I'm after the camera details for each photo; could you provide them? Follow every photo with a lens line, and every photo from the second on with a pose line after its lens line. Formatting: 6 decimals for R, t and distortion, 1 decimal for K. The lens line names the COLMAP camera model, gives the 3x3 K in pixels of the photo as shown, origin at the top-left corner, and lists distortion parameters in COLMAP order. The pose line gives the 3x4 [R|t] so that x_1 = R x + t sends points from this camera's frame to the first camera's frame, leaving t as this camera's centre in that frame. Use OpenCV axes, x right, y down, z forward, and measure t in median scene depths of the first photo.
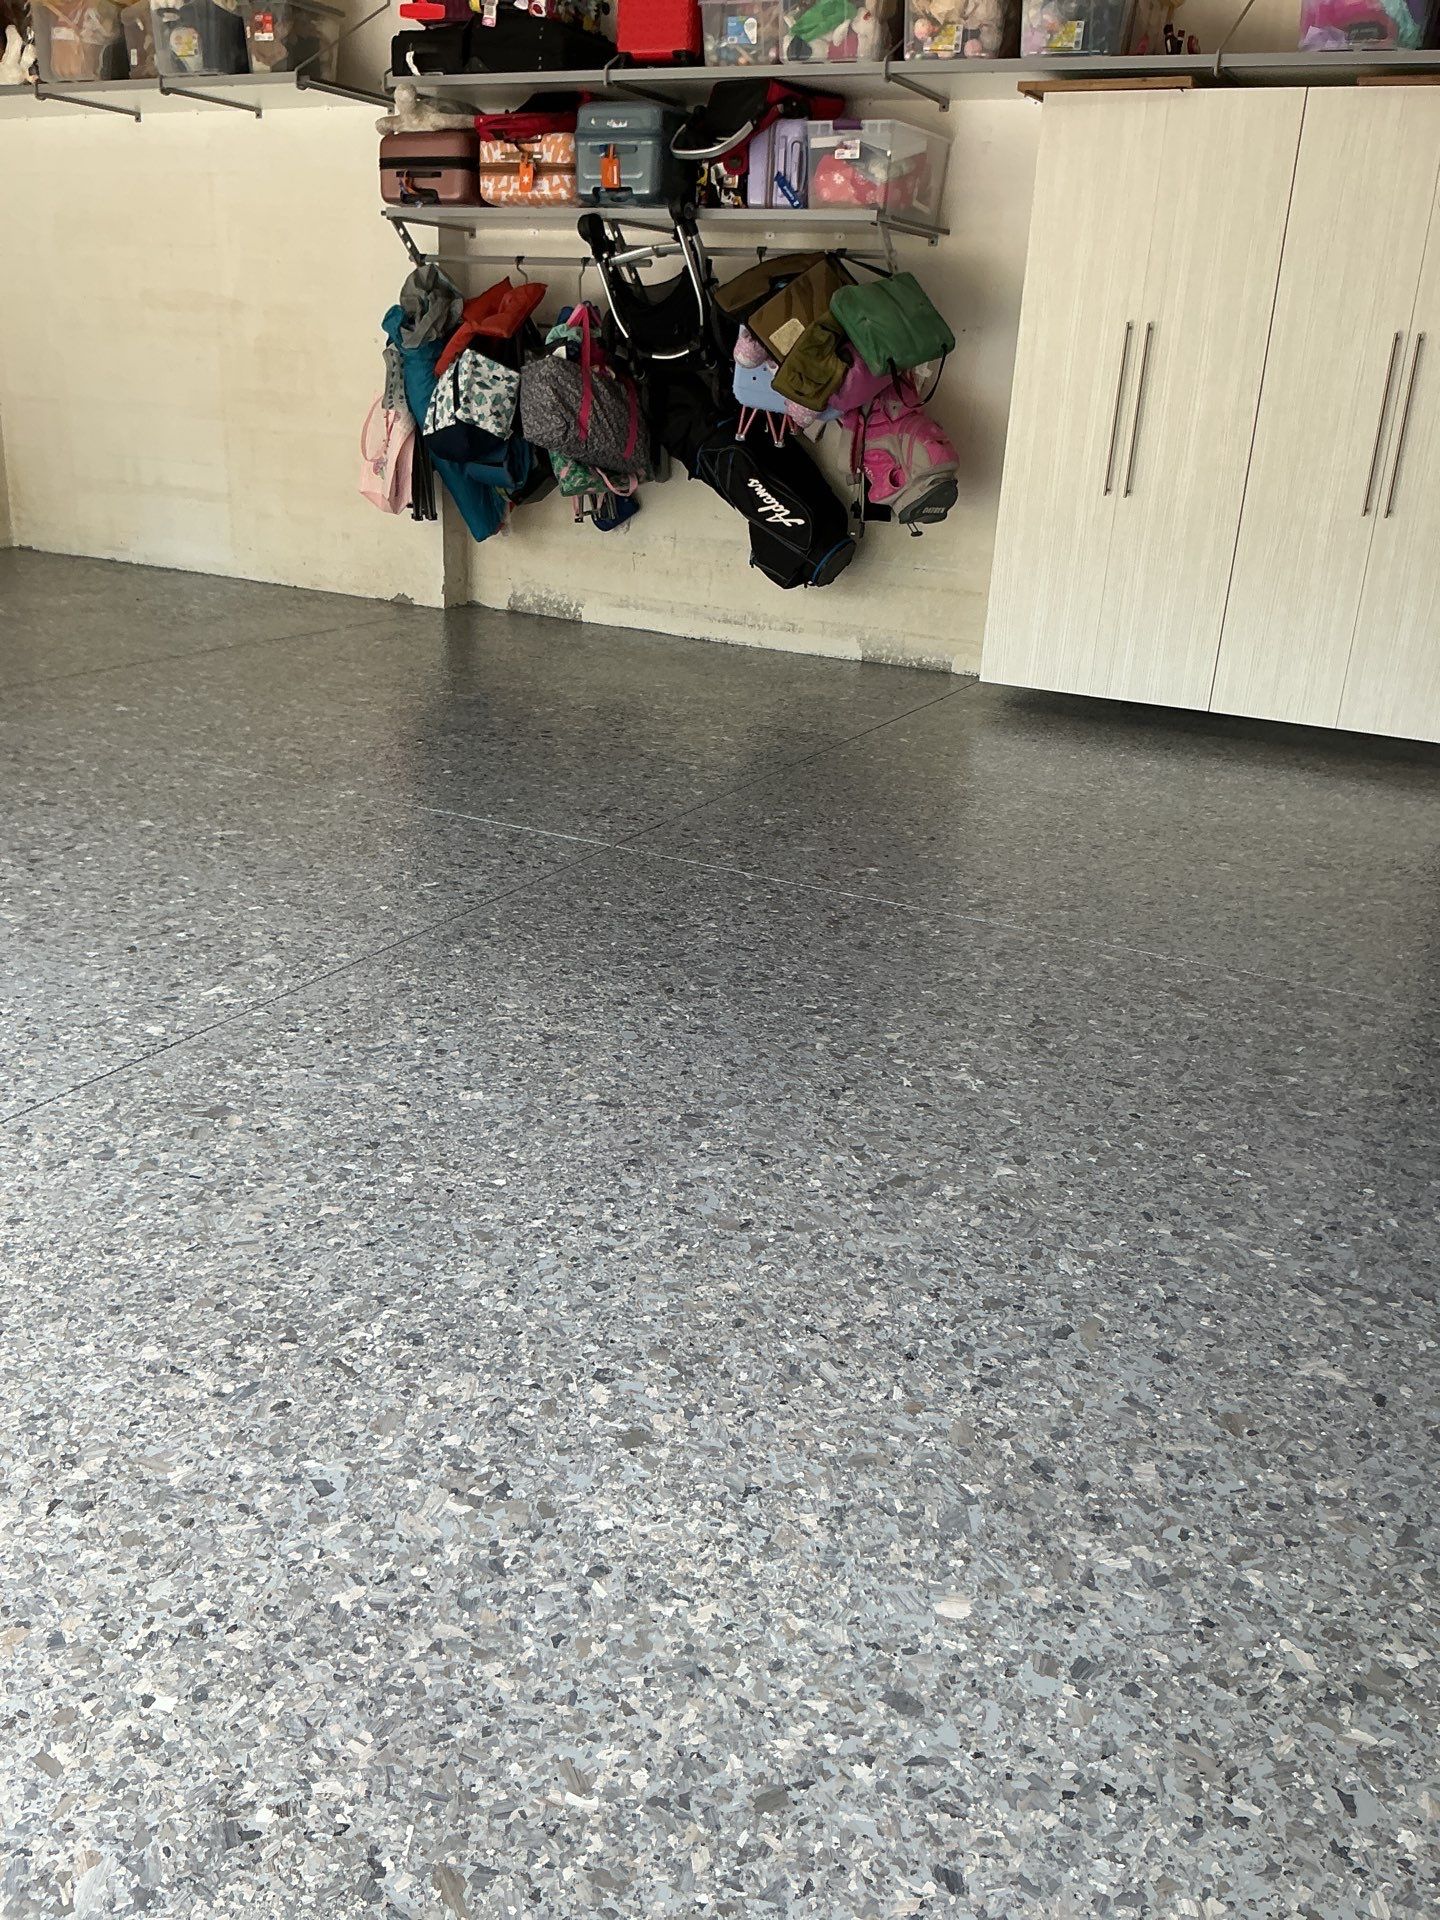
lens RADIAL K [[1604.2, 0, 732.5], [0, 1604.2, 933.4], [0, 0, 1]] dist [0.110805, -0.190712]
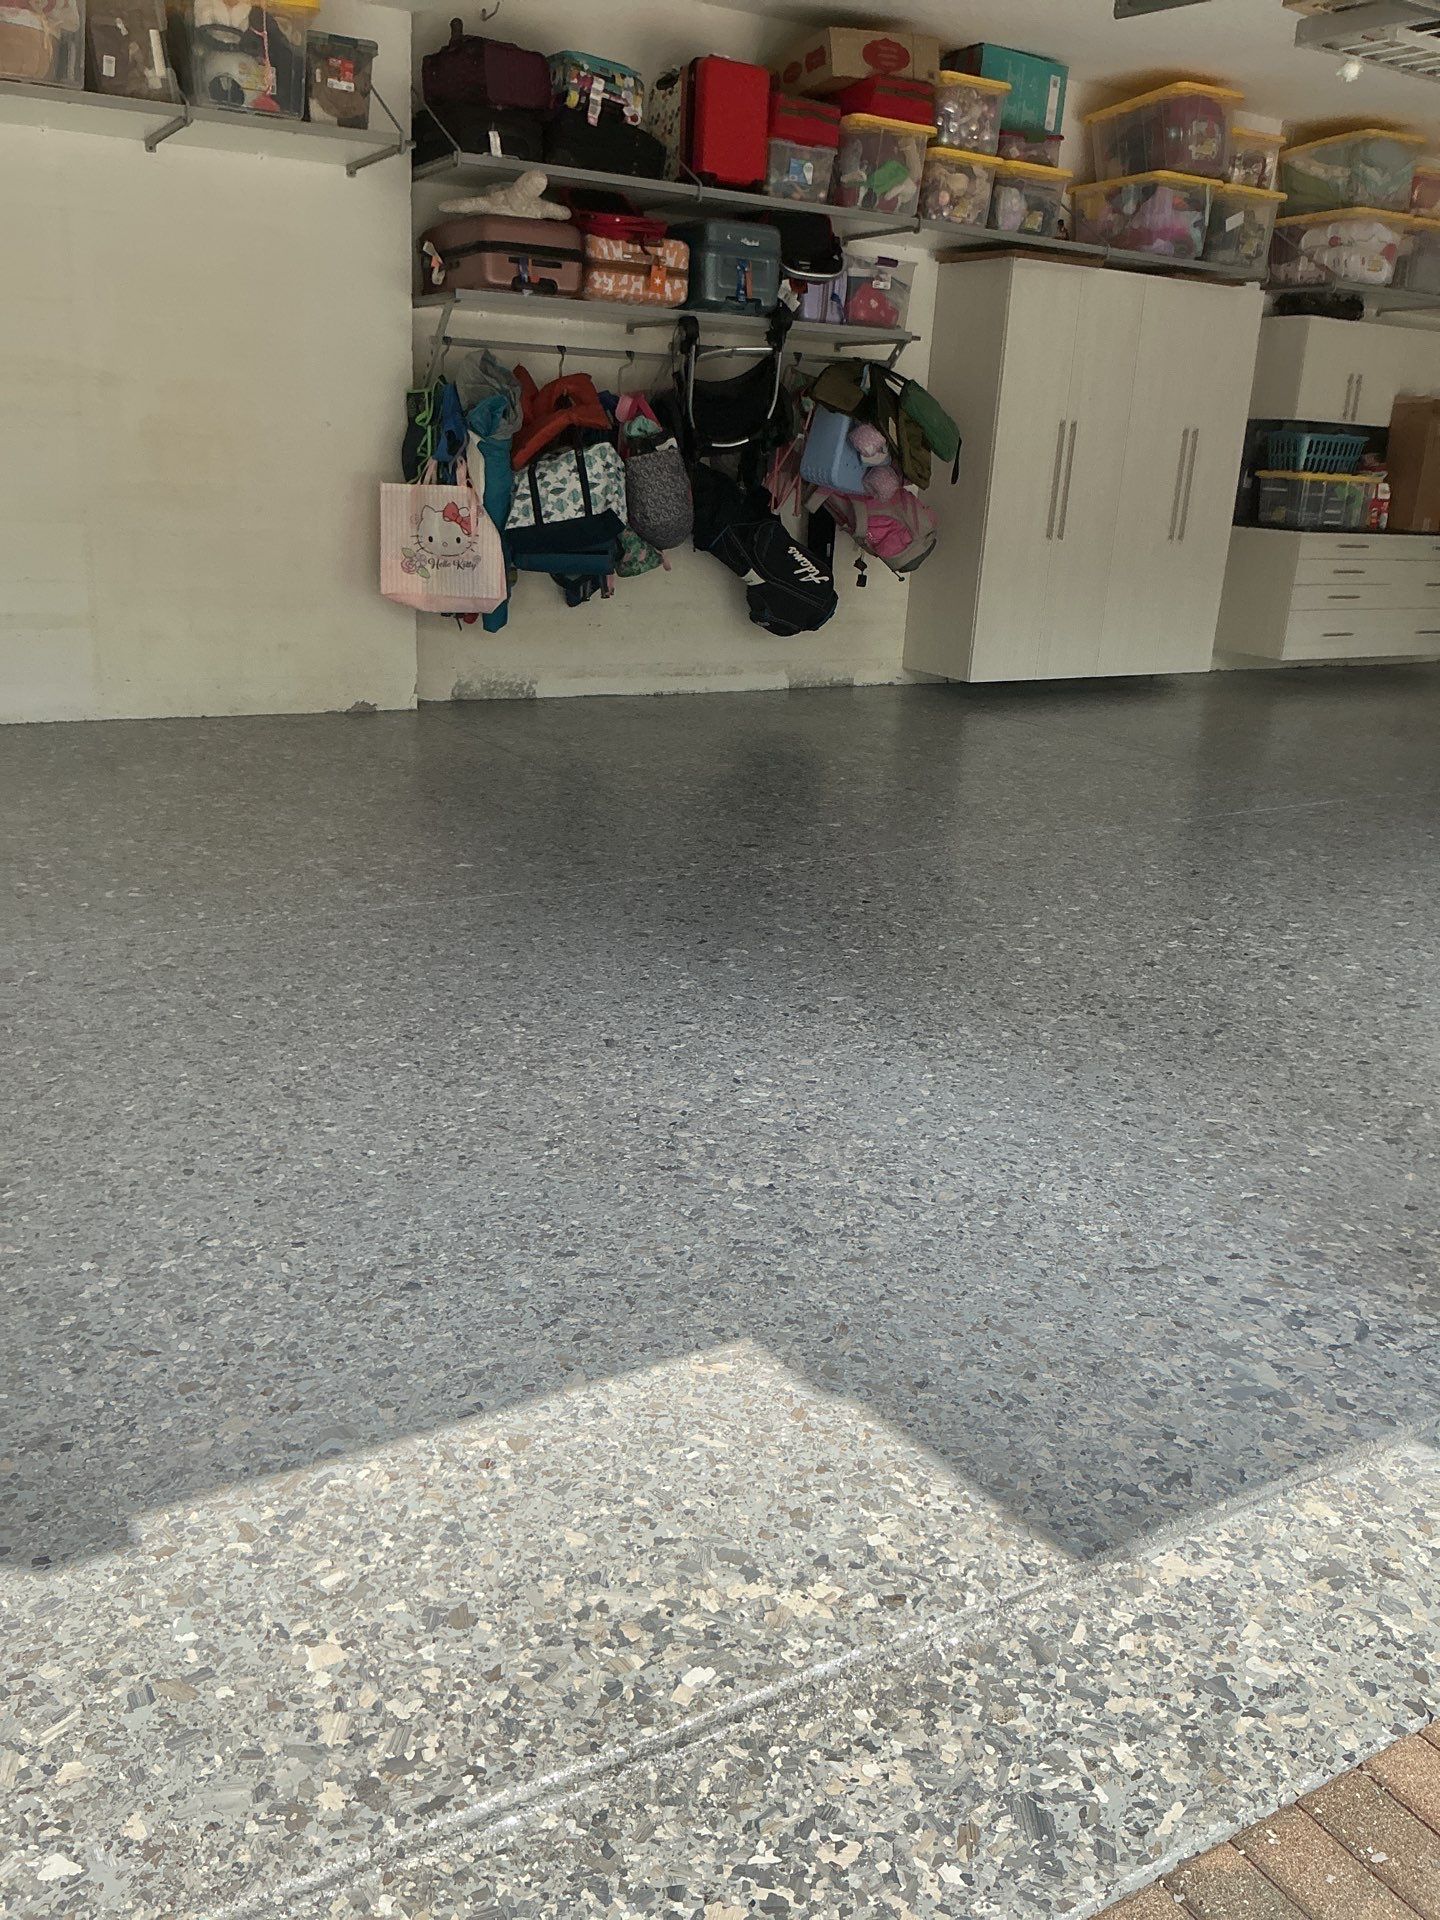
lens RADIAL K [[1575.7, 0, 720.0], [0, 1575.7, 960.0], [0, 0, 1]] dist [0.127845, -0.248707]
pose [[0.516258, -0.287606, 0.806698, -1.068497], [0.265670, 0.949241, 0.168407, -0.210488], [-0.814185, 0.127374, 0.566461, 0.438628]]
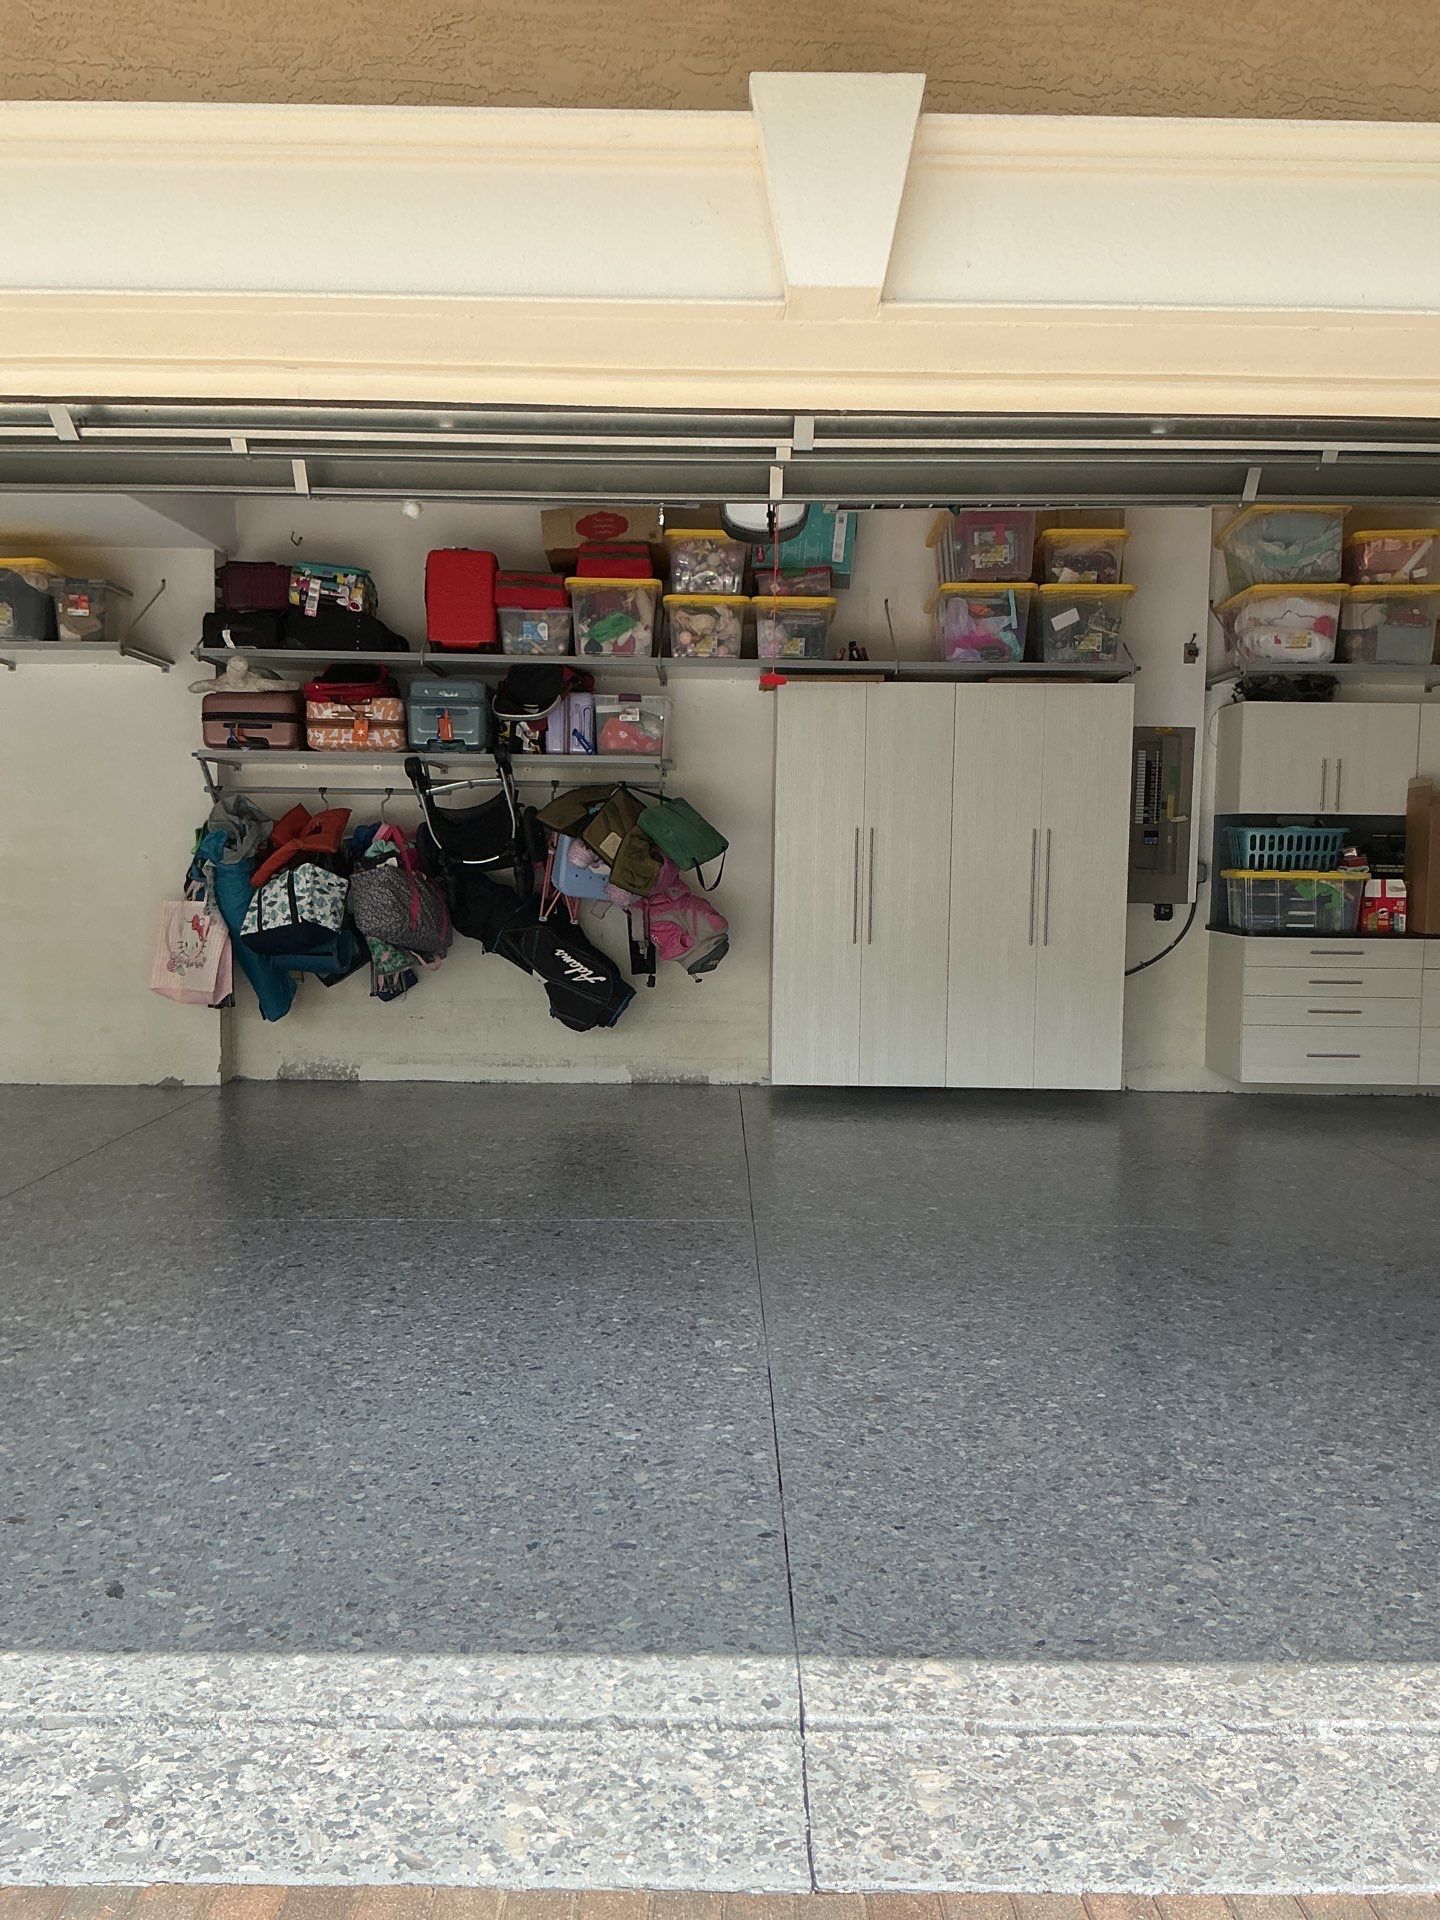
lens RADIAL K [[1569.6, 0, 720.0], [0, 1569.6, 960.0], [0, 0, 1]] dist [0.207842, -0.492478]
pose [[0.881902, -0.074288, 0.465543, -0.460840], [0.188568, 0.960655, -0.203920, -0.000768], [-0.432077, 0.267624, 0.861212, -0.107326]]
